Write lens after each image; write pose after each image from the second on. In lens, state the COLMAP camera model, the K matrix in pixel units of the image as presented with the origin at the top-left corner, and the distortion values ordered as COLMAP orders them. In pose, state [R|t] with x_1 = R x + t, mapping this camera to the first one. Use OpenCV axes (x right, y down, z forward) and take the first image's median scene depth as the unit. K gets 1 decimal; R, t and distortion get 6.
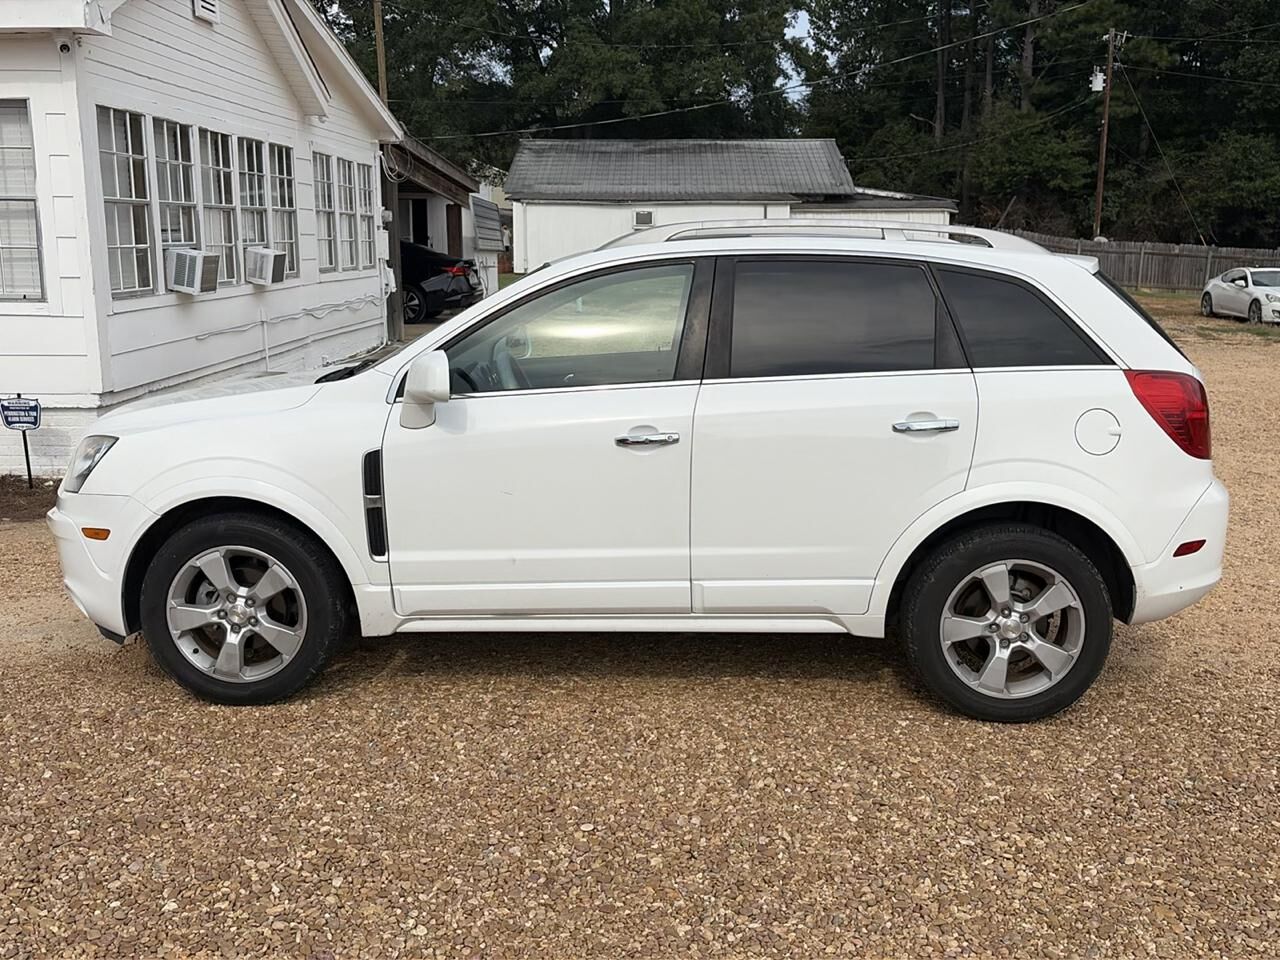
lens RADIAL K [[1232.1, 0, 643.4], [0, 1232.1, 491.6], [0, 0, 1]] dist [0.023489, 0.000000]
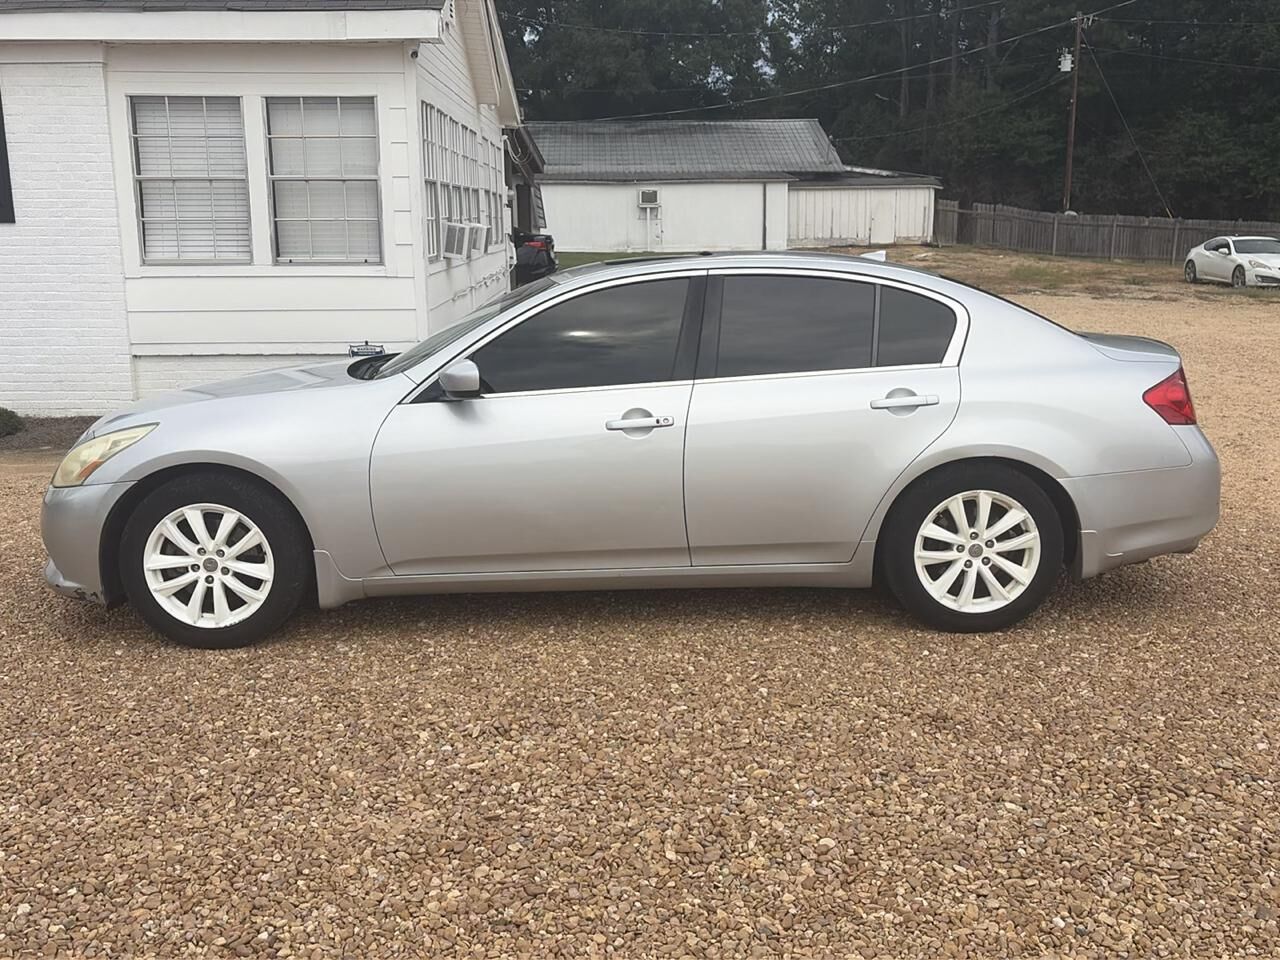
lens RADIAL K [[1232.1, 0, 638.9], [0, 1232.1, 491.0], [0, 0, 1]] dist [0.023489, 0.000000]
pose [[0.998765, -0.020651, 0.045192, -0.049203], [0.020006, 0.999692, 0.014677, 0.009227], [-0.045481, -0.013755, 0.998870, -0.036744]]
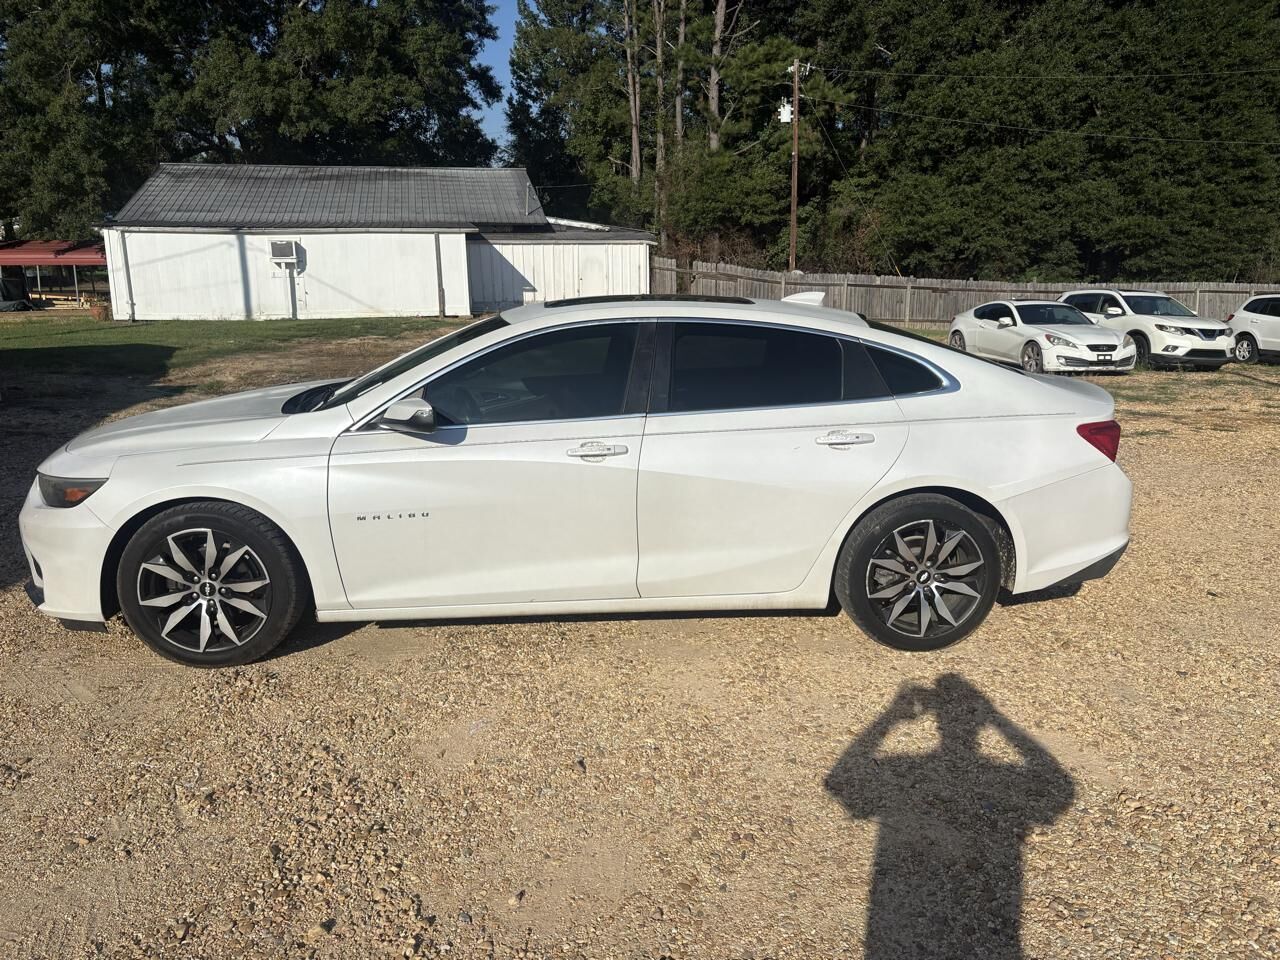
lens RADIAL K [[961.9, 0, 639.3], [0, 961.9, 467.7], [0, 0, 1]] dist [0.047568, -0.030857]
pose [[0.974757, -0.056718, 0.215942, 0.067379], [0.058446, 0.998289, -0.001620, -0.051935], [-0.215481, 0.014200, 0.976405, 0.266837]]
